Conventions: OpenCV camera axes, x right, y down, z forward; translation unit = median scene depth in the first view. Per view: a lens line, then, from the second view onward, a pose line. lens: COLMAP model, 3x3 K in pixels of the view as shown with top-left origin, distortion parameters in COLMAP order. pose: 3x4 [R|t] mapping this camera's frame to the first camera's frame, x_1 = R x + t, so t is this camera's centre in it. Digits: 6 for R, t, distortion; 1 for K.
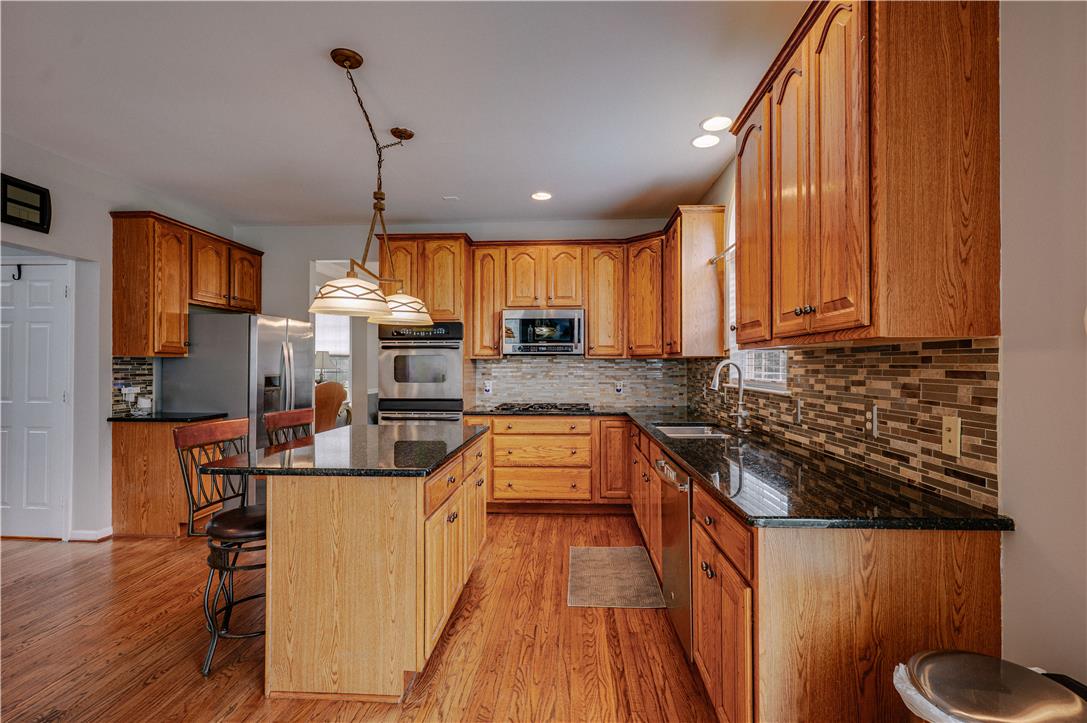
lens RADIAL K [[499.4, 0, 546.4], [0, 499.4, 364.3], [0, 0, 1]] dist [0.000487, 0.000422]
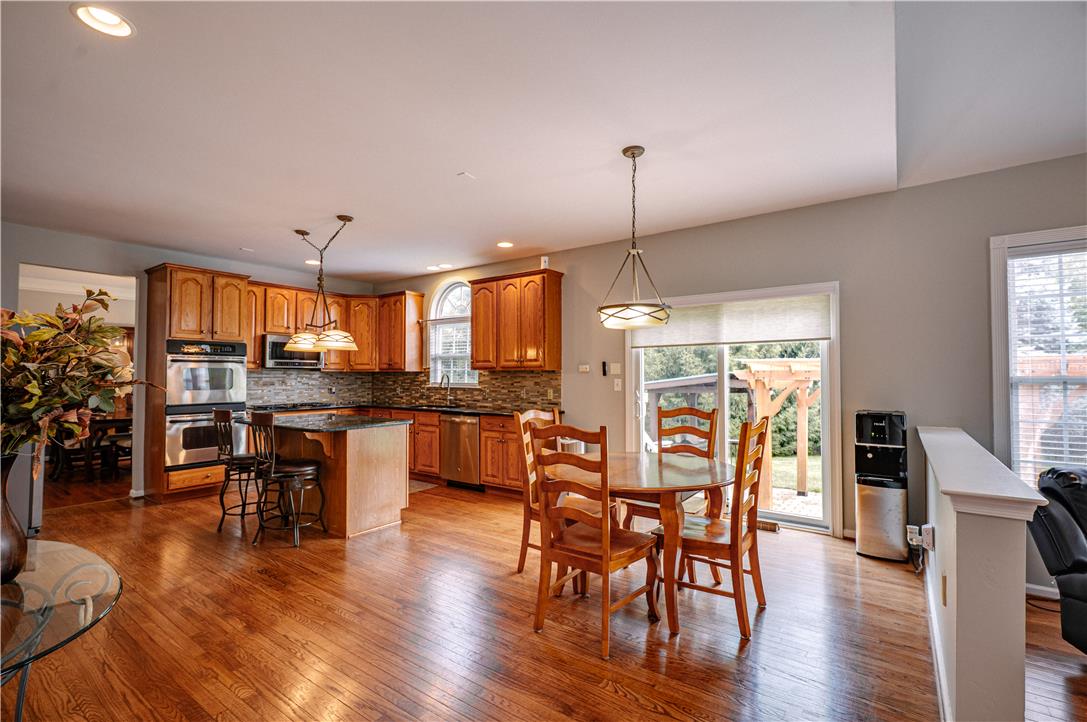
lens RADIAL K [[488.6, 0, 545.1], [0, 488.6, 364.2], [0, 0, 1]] dist [0.001003, 0.000076]
pose [[0.542822, 0.019756, 0.839615, -0.819407], [-0.003122, 0.999764, -0.021506, -0.003653], [-0.839842, 0.009053, 0.542755, -0.354334]]
